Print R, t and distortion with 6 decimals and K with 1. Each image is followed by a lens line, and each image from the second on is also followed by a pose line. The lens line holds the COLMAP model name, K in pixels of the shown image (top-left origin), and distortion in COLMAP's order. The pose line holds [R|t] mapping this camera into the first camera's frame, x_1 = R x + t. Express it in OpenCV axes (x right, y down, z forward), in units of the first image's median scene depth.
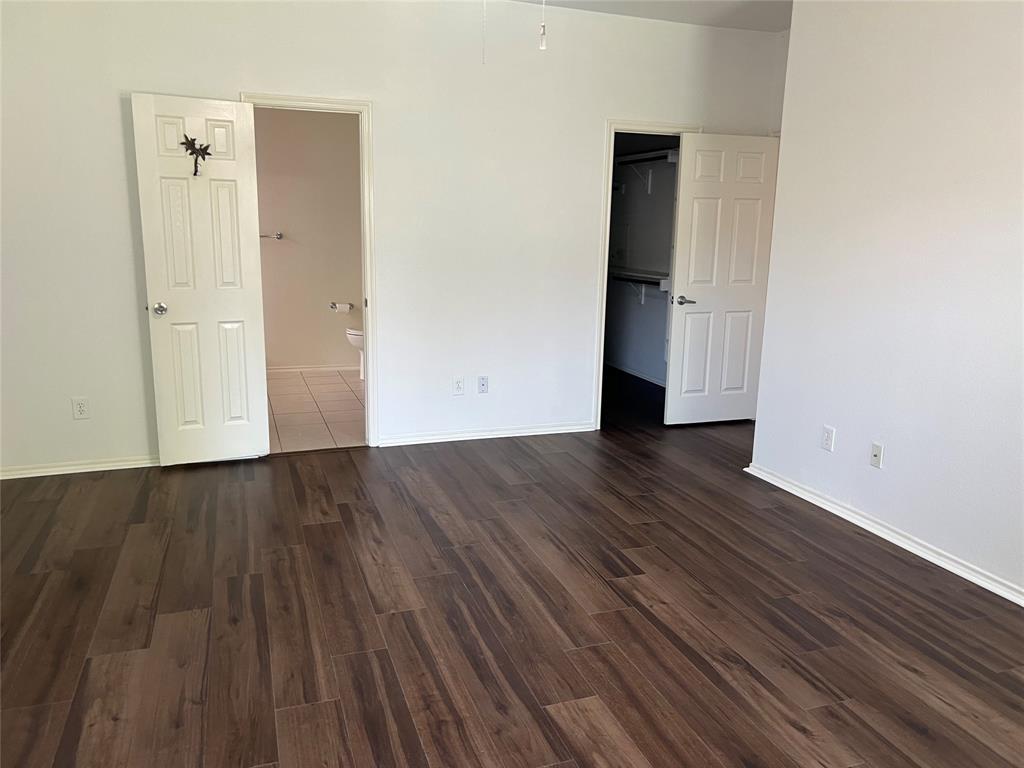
lens RADIAL K [[770.0, 0, 521.7], [0, 770.0, 389.6], [0, 0, 1]] dist [0.037122, -0.040534]
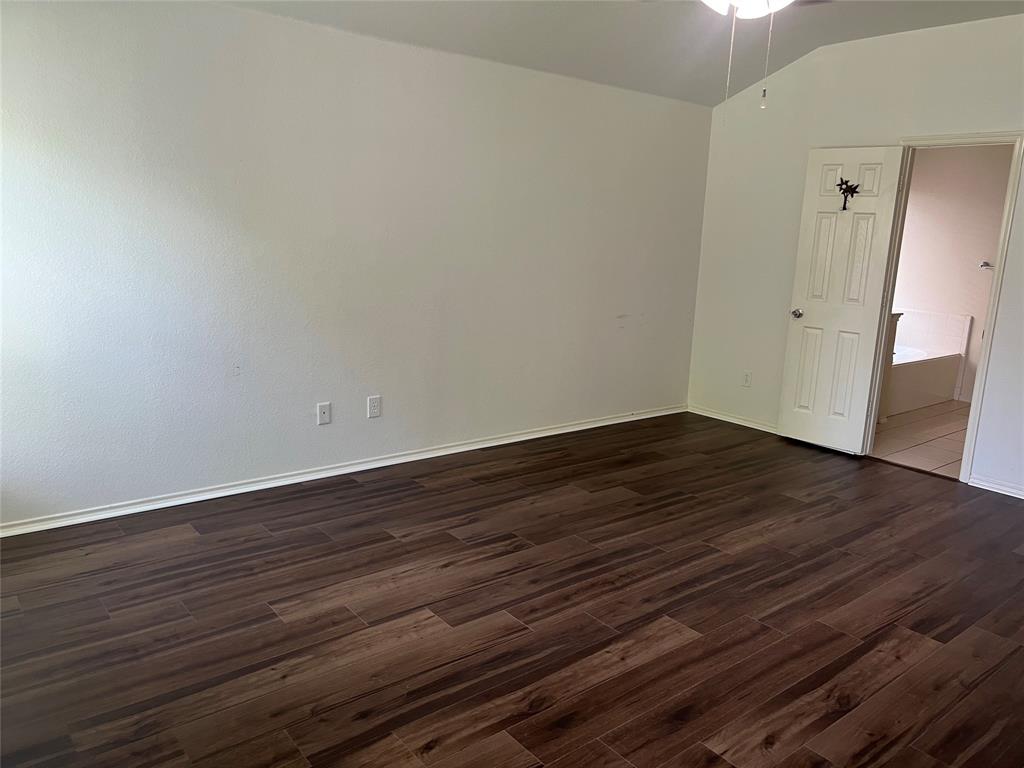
lens RADIAL K [[770.0, 0, 520.0], [0, 770.0, 383.0], [0, 0, 1]] dist [0.037122, -0.040534]
pose [[0.334471, 0.189705, -0.923115, 0.772120], [-0.237767, 0.964829, 0.112128, -0.036280], [0.911919, 0.181983, 0.367813, 0.171328]]
